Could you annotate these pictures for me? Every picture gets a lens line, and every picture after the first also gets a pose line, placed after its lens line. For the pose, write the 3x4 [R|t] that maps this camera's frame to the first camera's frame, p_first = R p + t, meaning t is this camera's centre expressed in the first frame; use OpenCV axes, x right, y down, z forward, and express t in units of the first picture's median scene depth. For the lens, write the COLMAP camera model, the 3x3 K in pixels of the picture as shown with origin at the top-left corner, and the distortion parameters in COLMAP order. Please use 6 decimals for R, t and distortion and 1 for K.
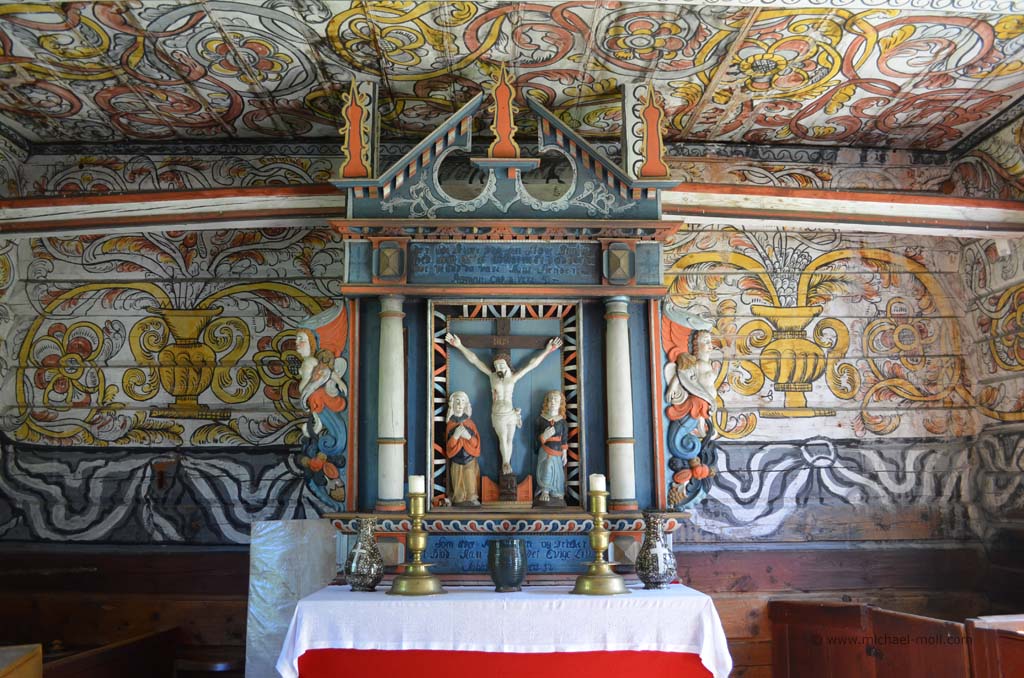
lens RADIAL K [[815.5, 0, 512.0], [0, 815.5, 339.0], [0, 0, 1]] dist [-0.080928, 0.010905]
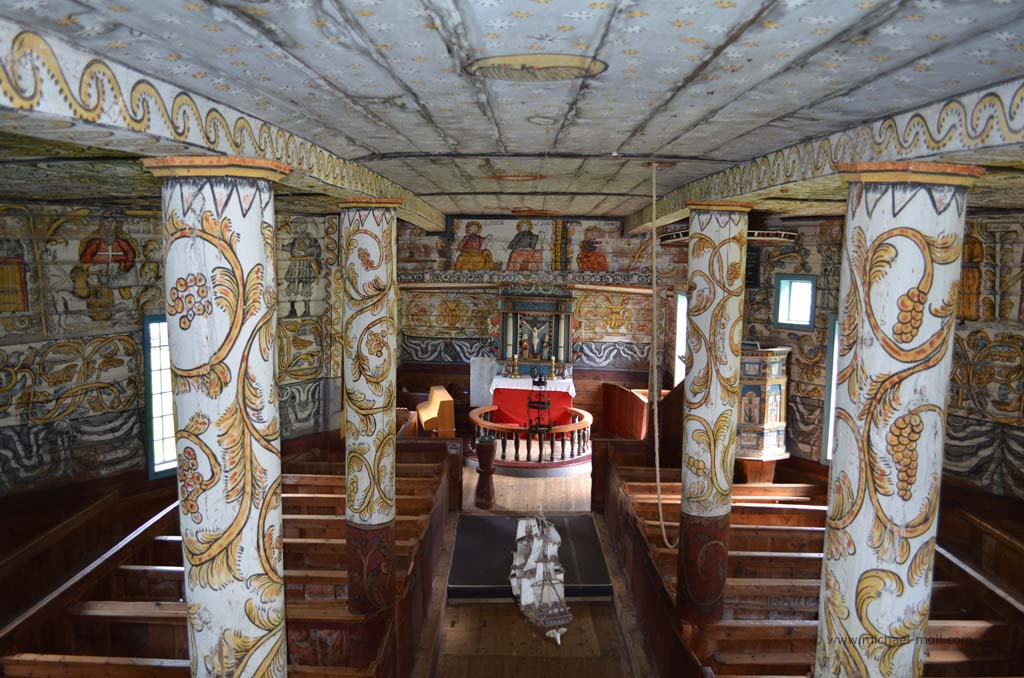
lens RADIAL K [[807.4, 0, 512.0], [0, 807.4, 339.0], [0, 0, 1]] dist [-0.080090, 0.005993]
pose [[0.996790, 0.041287, -0.068587, 0.161275], [-0.020447, 0.959636, 0.280502, -1.102648], [0.077400, -0.278199, 0.957400, -3.107692]]
